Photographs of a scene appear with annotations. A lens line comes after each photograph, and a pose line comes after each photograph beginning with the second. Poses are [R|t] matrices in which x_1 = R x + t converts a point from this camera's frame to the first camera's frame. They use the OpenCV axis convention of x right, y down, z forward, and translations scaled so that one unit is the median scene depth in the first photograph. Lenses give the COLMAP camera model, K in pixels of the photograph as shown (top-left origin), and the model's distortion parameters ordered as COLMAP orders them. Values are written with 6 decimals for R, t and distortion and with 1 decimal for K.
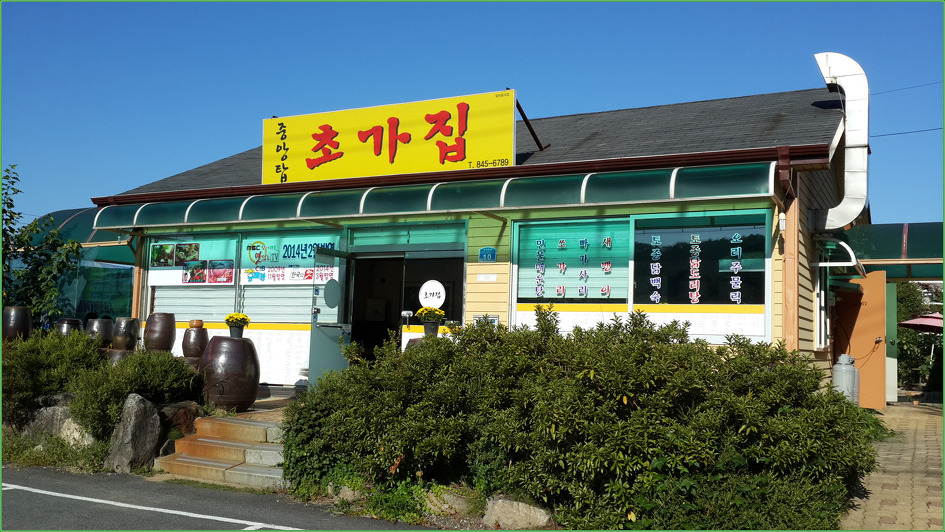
lens RADIAL K [[864.3, 0, 472.5], [0, 864.3, 266.0], [0, 0, 1]] dist [0.137975, -0.322614]
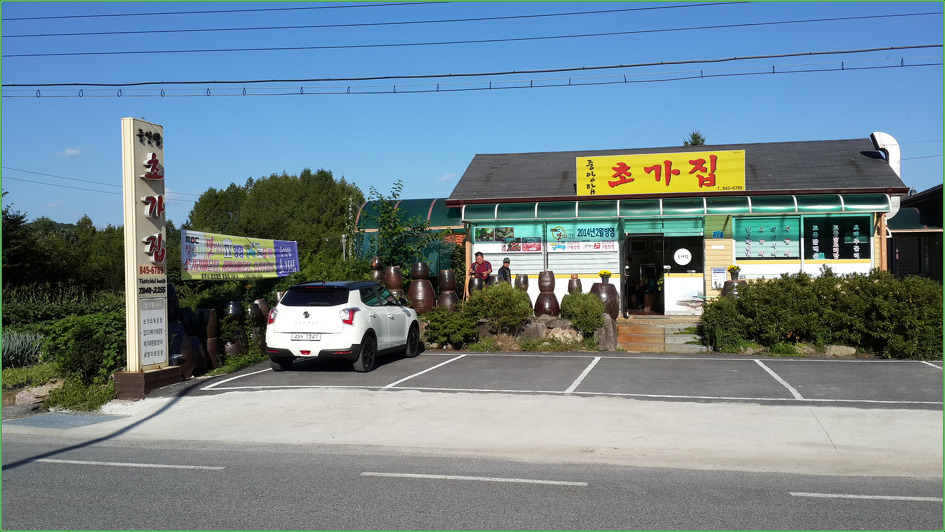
lens RADIAL K [[864.3, 0, 472.5], [0, 864.3, 266.0], [0, 0, 1]] dist [0.137975, -0.322614]
pose [[0.964330, -0.032652, 0.262680, -0.963778], [0.011639, 0.996634, 0.081155, -0.102011], [-0.264445, -0.075203, 0.961464, -0.661829]]
